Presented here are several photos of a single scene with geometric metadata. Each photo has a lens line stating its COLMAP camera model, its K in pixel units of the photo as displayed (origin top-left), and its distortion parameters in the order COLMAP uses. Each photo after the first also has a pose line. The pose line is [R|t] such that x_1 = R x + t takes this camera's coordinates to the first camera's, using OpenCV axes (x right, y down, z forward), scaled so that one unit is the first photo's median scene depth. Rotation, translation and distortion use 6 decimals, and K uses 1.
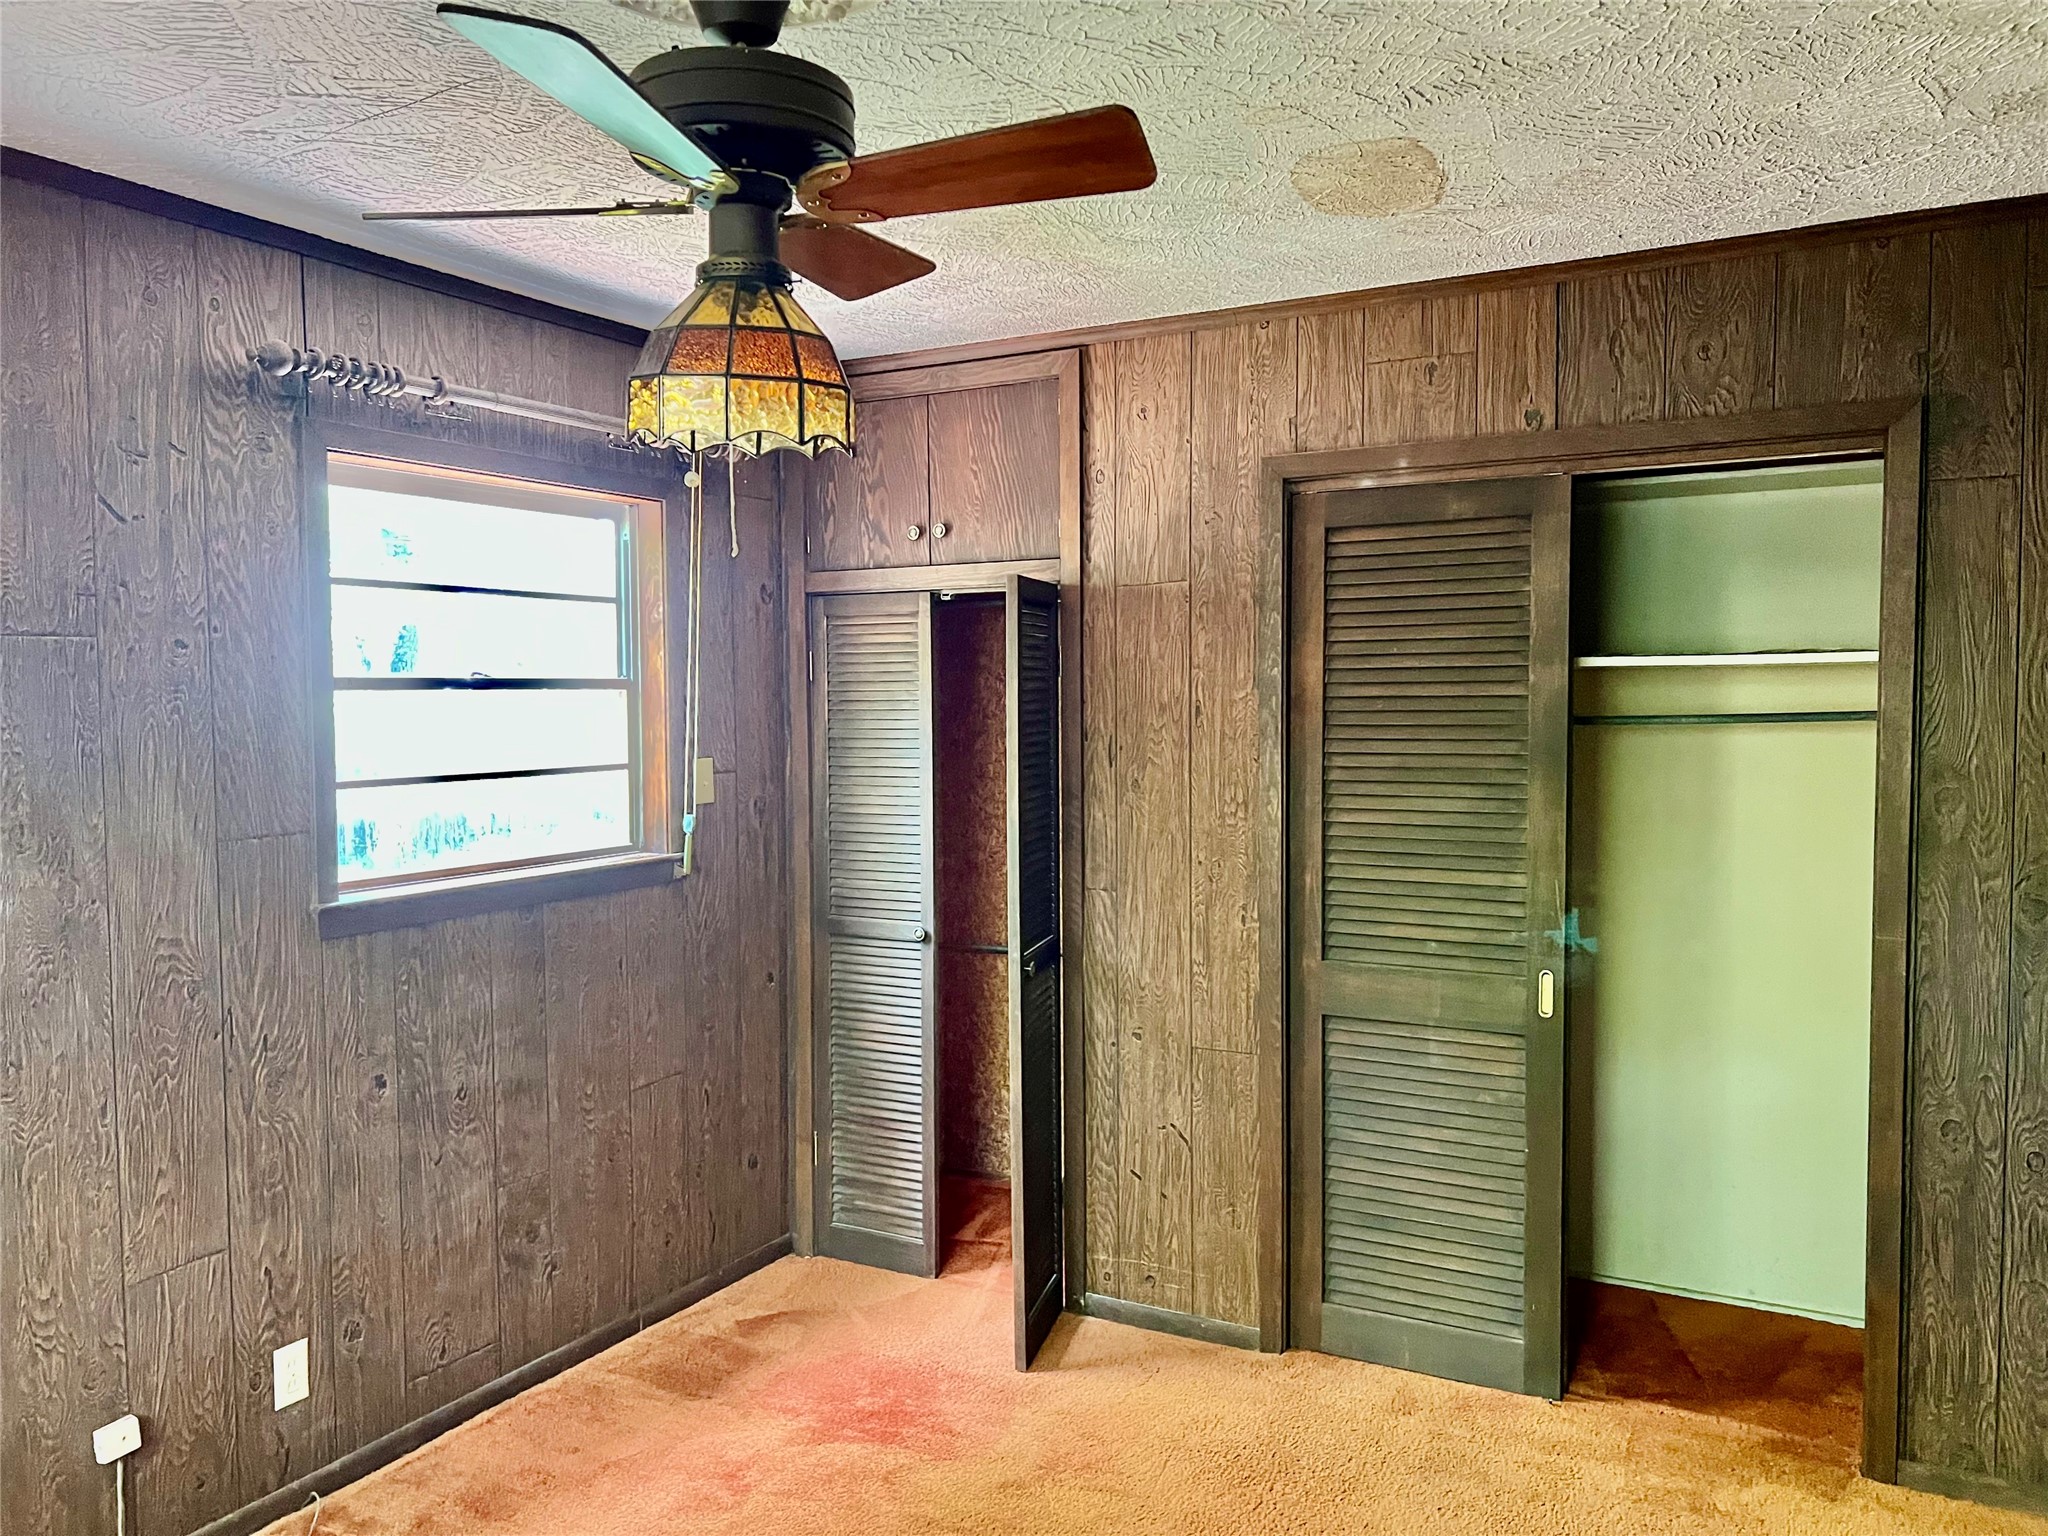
lens RADIAL K [[1545.0, 0, 1029.2], [0, 1545.0, 757.0], [0, 0, 1]] dist [0.044629, -0.048083]
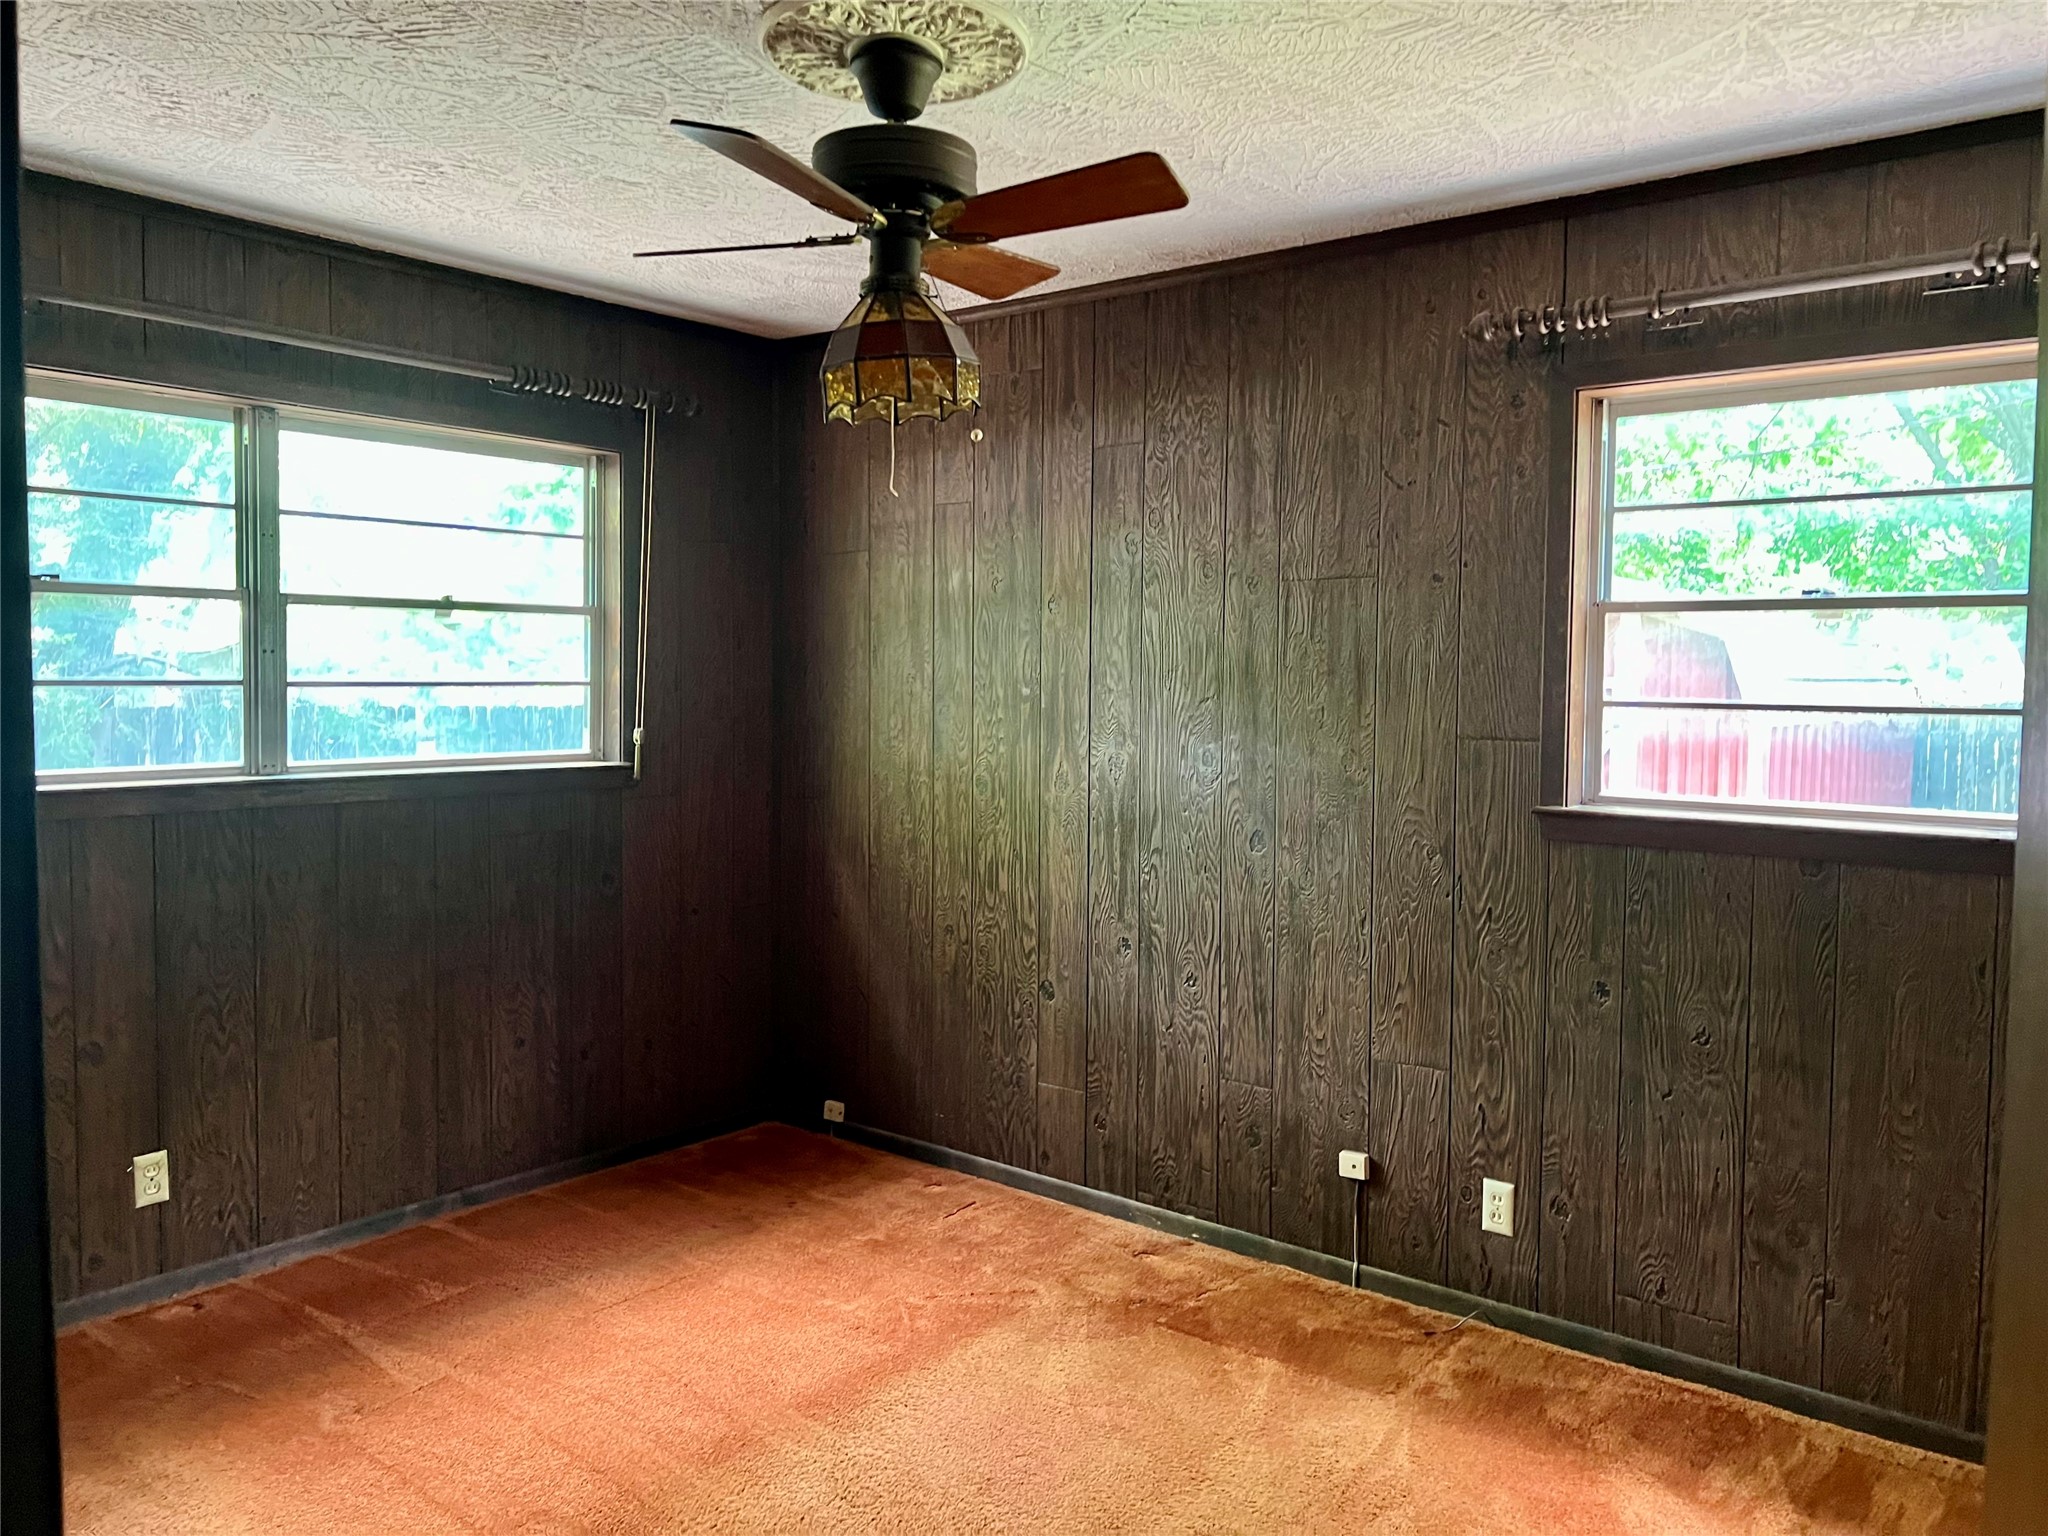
lens RADIAL K [[1545.0, 0, 1030.3], [0, 1545.0, 774.0], [0, 0, 1]] dist [0.044629, -0.048083]
pose [[-0.182713, 0.054066, -0.981679, 0.722063], [-0.063164, 0.995779, 0.066599, 0.021921], [0.981135, 0.074176, -0.178527, 0.866978]]
